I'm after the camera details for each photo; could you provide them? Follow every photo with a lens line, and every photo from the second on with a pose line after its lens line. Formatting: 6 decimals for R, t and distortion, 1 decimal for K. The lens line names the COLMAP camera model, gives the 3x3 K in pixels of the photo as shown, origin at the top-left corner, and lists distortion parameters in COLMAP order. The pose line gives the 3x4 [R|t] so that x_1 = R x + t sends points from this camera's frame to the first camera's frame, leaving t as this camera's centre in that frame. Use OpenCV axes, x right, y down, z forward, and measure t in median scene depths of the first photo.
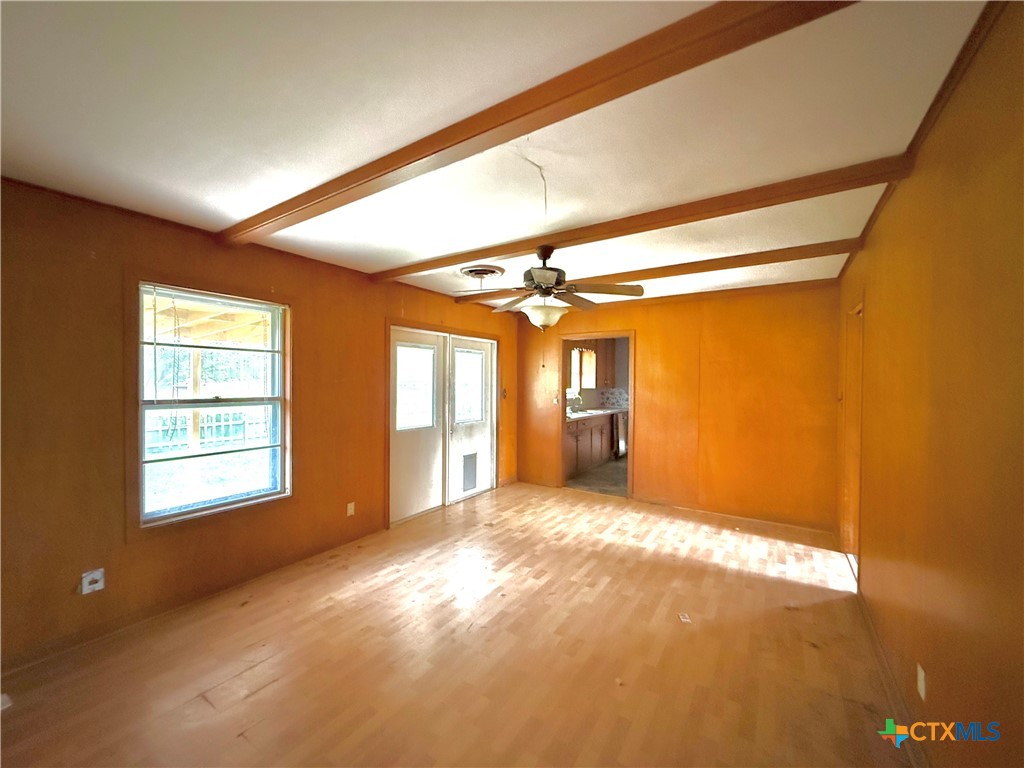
lens RADIAL K [[406.7, 0, 508.7], [0, 406.7, 382.5], [0, 0, 1]] dist [-0.007695, 0.000916]
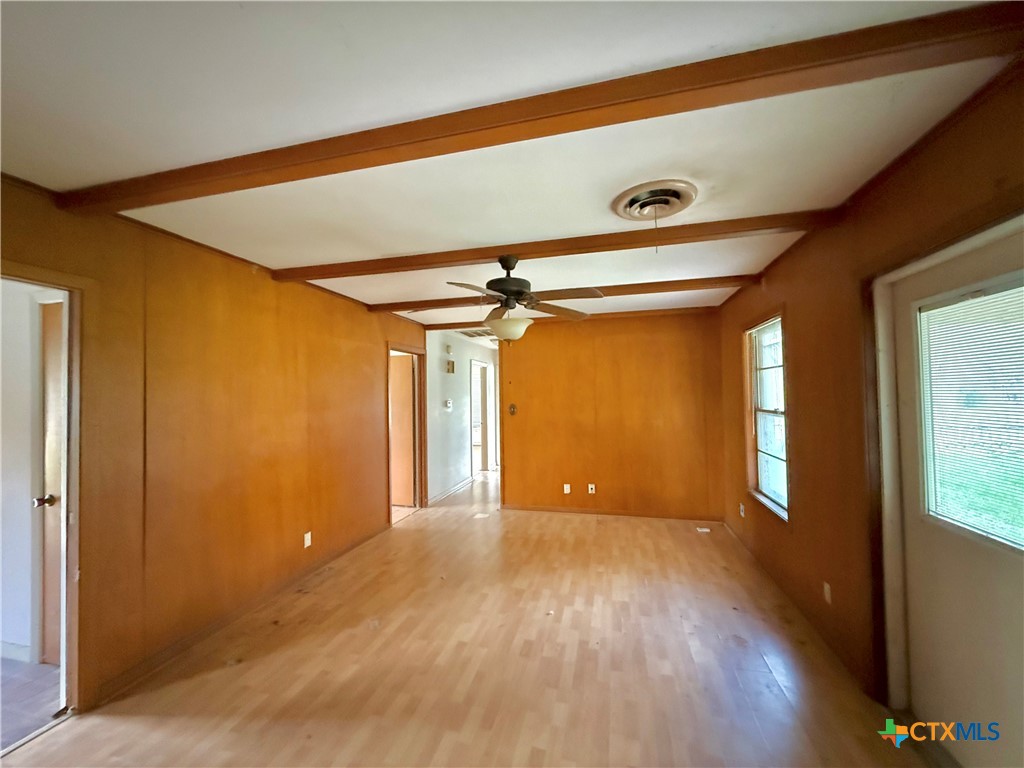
lens RADIAL K [[406.7, 0, 515.5], [0, 406.7, 385.1], [0, 0, 1]] dist [-0.007695, 0.000916]
pose [[-0.940690, 0.001127, -0.339265, 0.338269], [0.007929, 0.999794, -0.018663, -0.014893], [0.339174, -0.020246, -0.940506, 1.629496]]
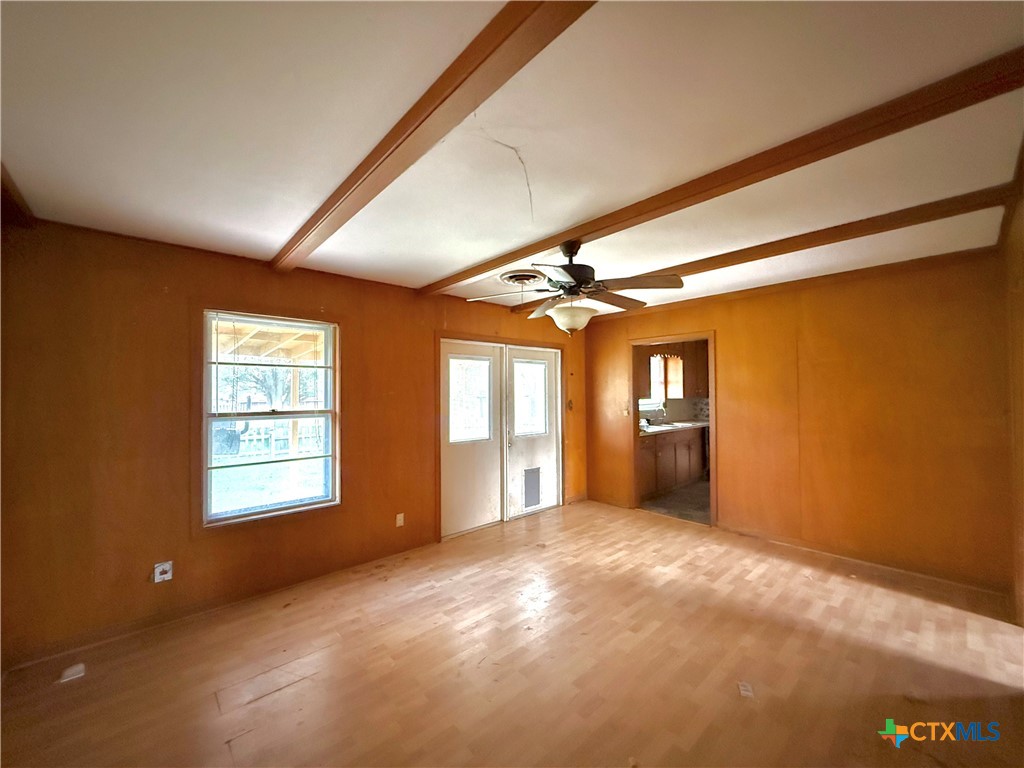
lens RADIAL K [[406.7, 0, 506.4], [0, 406.7, 383.1], [0, 0, 1]] dist [-0.007695, 0.000916]
pose [[0.967970, -0.020046, -0.250265, 0.147723], [0.013377, 0.999509, -0.028321, 0.002119], [0.250710, 0.024066, 0.967763, 0.085051]]
